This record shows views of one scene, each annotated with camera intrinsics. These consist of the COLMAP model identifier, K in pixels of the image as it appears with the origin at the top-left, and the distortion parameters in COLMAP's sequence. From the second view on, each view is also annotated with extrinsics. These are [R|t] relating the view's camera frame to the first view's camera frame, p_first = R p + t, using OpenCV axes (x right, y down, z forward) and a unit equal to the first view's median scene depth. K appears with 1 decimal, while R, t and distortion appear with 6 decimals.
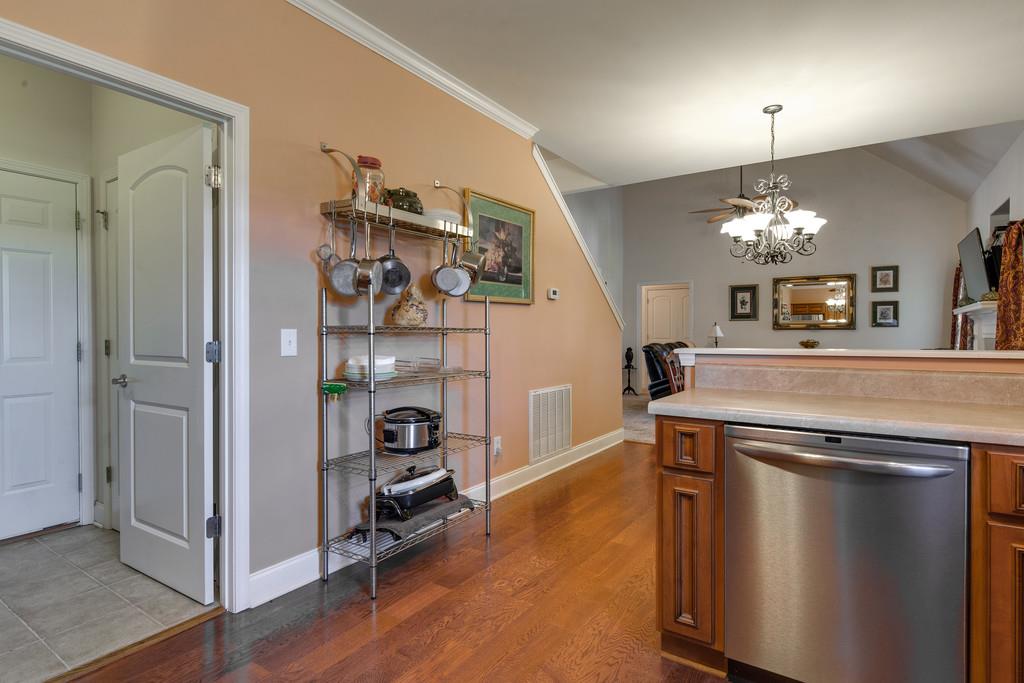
lens RADIAL K [[538.8, 0, 507.0], [0, 538.8, 338.8], [0, 0, 1]] dist [0.005849, -0.001753]
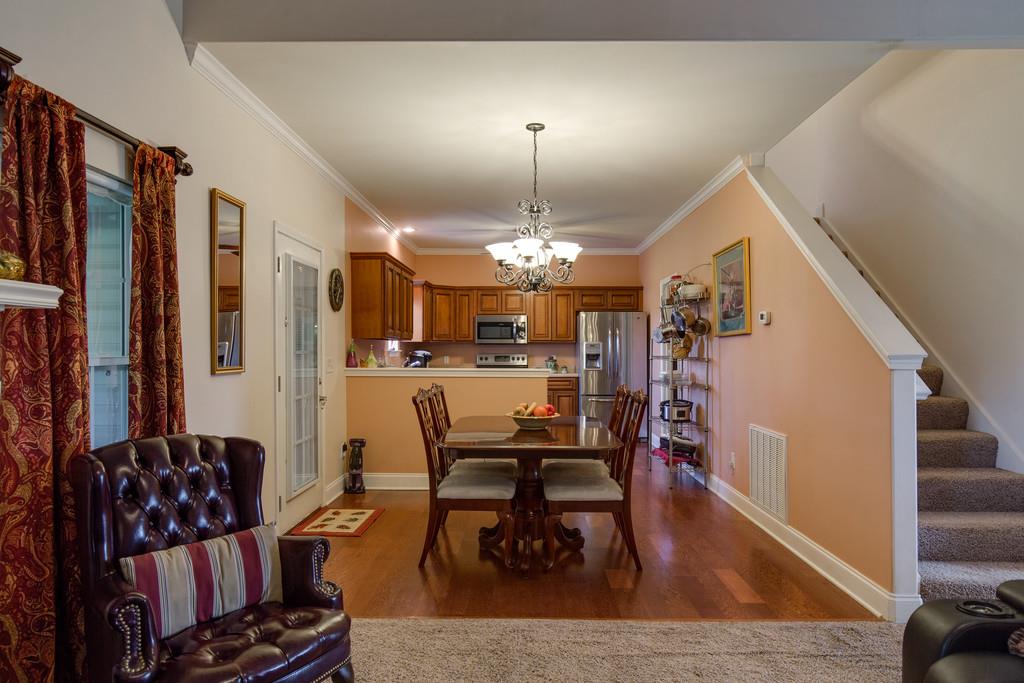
lens RADIAL K [[647.3, 0, 505.0], [0, 647.3, 350.1], [0, 0, 1]] dist [0.000928, 0.003128]
pose [[-0.843856, 0.001576, -0.536567, 1.103772], [-0.005354, 0.999921, 0.011357, -0.048279], [0.536542, 0.012456, -0.843782, 1.844207]]
